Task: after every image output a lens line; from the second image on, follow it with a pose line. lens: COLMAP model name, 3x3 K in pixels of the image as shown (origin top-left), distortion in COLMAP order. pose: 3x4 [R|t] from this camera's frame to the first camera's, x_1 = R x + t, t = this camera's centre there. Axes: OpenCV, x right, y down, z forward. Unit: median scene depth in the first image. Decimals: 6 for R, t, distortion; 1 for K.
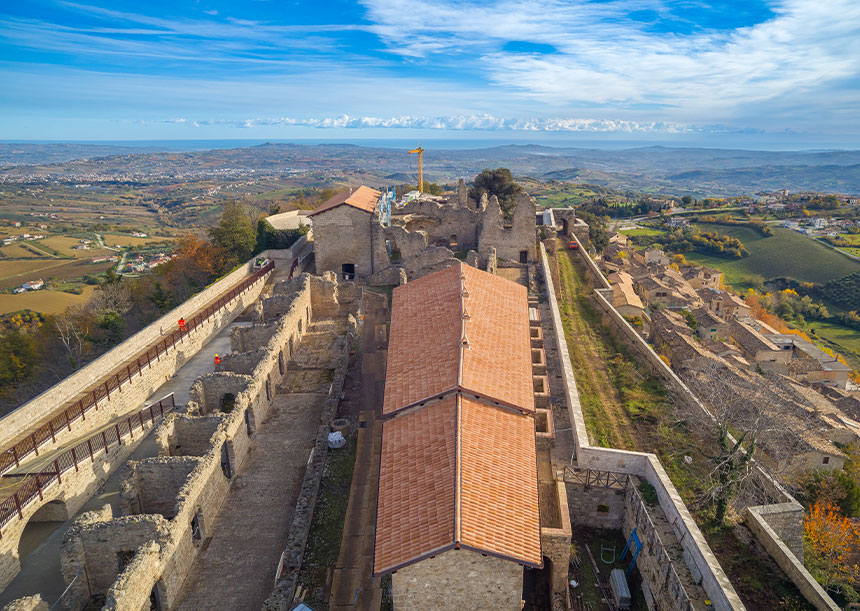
lens RADIAL K [[554.9, 0, 450.0], [0, 554.9, 303.9], [0, 0, 1]] dist [-0.062634, 0.056479]
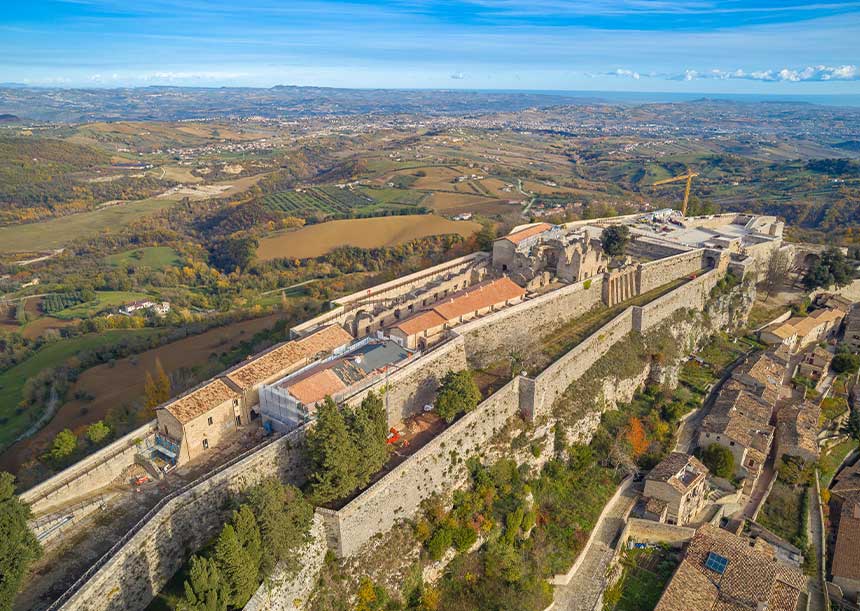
lens RADIAL K [[554.9, 0, 450.0], [0, 554.9, 303.9], [0, 0, 1]] dist [-0.062634, 0.056479]
pose [[0.748658, 0.247568, -0.614998, 0.101360], [-0.197329, 0.968827, 0.149787, -0.020169], [0.632908, 0.009218, 0.774172, -0.081617]]
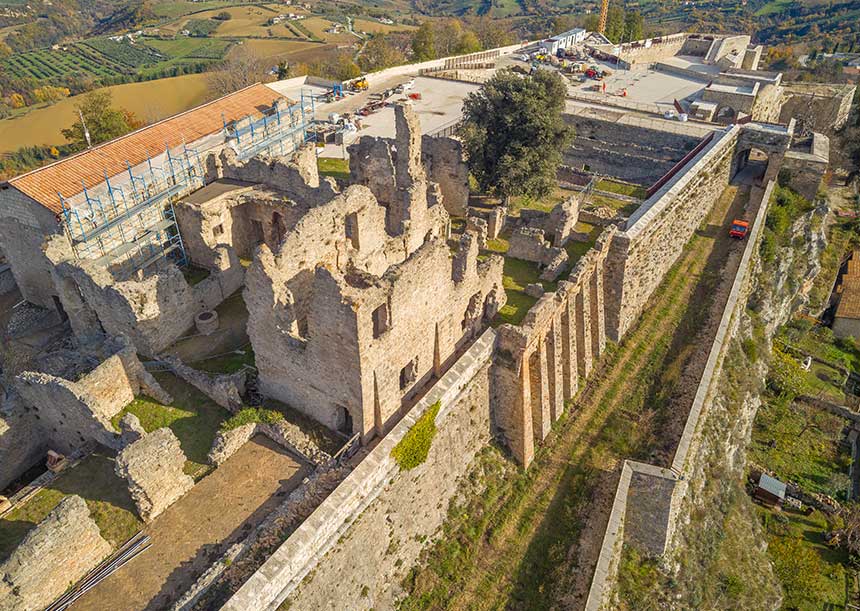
lens RADIAL K [[562.7, 0, 430.8], [0, 562.7, 296.0], [0, 0, 1]] dist [-0.026877, 0.004476]
pose [[0.886312, 0.266109, -0.378996, 0.028883], [-0.135010, 0.931339, 0.338200, -0.027790], [0.442972, -0.248582, 0.861384, 0.069690]]
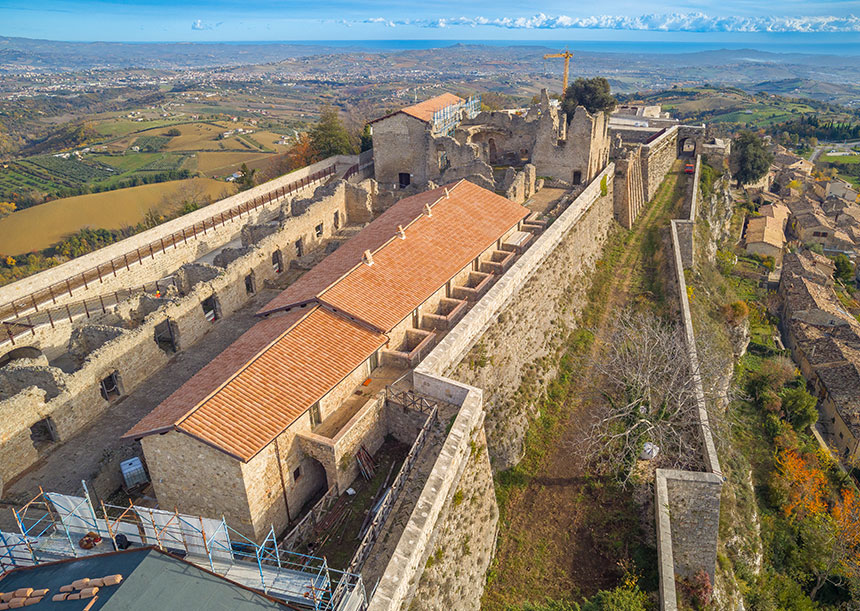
lens RADIAL K [[556.9, 0, 466.9], [0, 556.9, 300.8], [0, 0, 1]] dist [-0.061638, 0.049614]
pose [[0.956541, 0.125243, -0.263332, 0.021886], [-0.084128, 0.983194, 0.162023, -0.001540], [0.279199, -0.132828, 0.951002, 0.002848]]
